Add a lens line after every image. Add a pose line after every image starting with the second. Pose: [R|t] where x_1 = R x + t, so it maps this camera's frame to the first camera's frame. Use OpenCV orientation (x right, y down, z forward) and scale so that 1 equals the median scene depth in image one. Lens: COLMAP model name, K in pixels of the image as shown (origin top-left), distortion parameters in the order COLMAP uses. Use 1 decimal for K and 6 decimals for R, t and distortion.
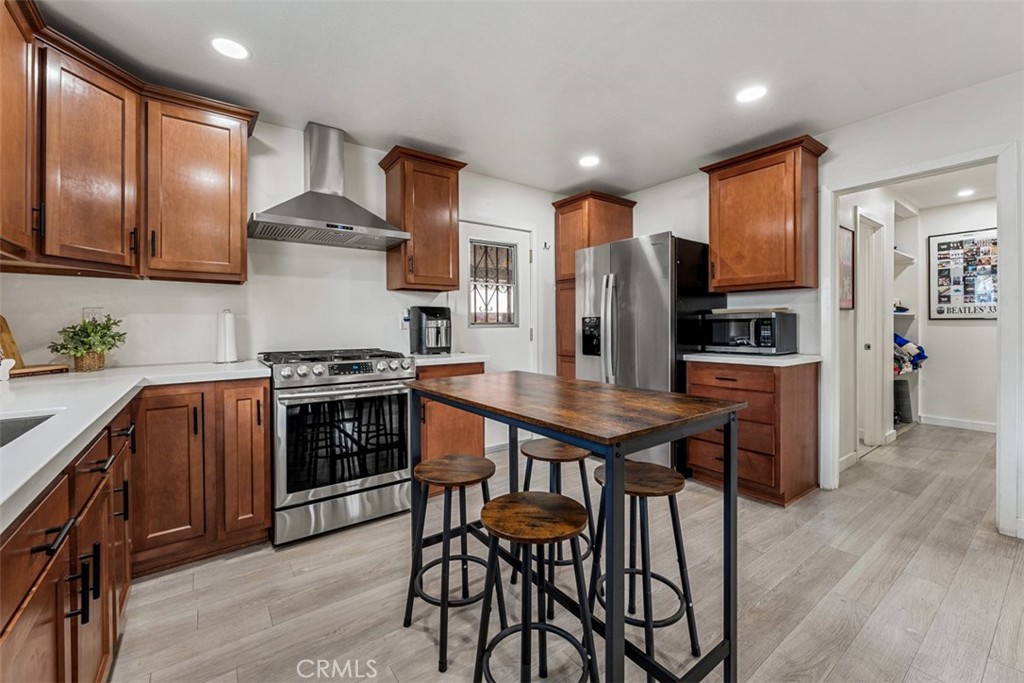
lens RADIAL K [[420.0, 0, 509.5], [0, 420.0, 322.6], [0, 0, 1]] dist [0.000232, -0.000041]
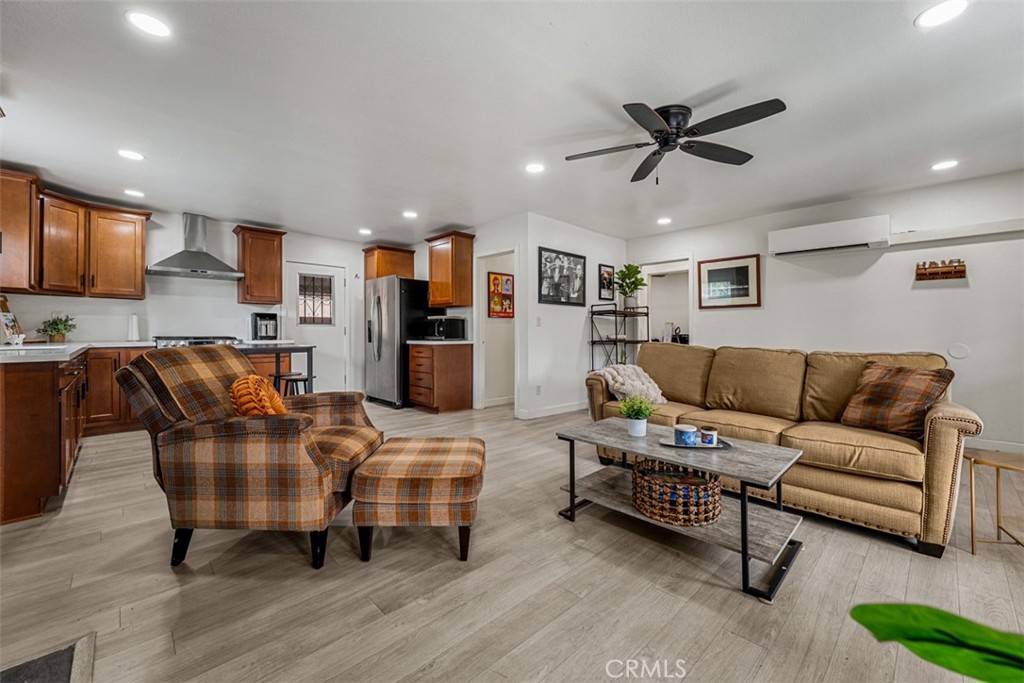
lens RADIAL K [[411.9, 0, 515.2], [0, 411.9, 328.9], [0, 0, 1]] dist [0.000058, 0.000065]
pose [[0.990613, 0.008411, 0.136436, 0.693836], [-0.008512, 0.999964, 0.000158, 0.021991], [-0.136430, -0.001317, 0.990649, -0.957950]]
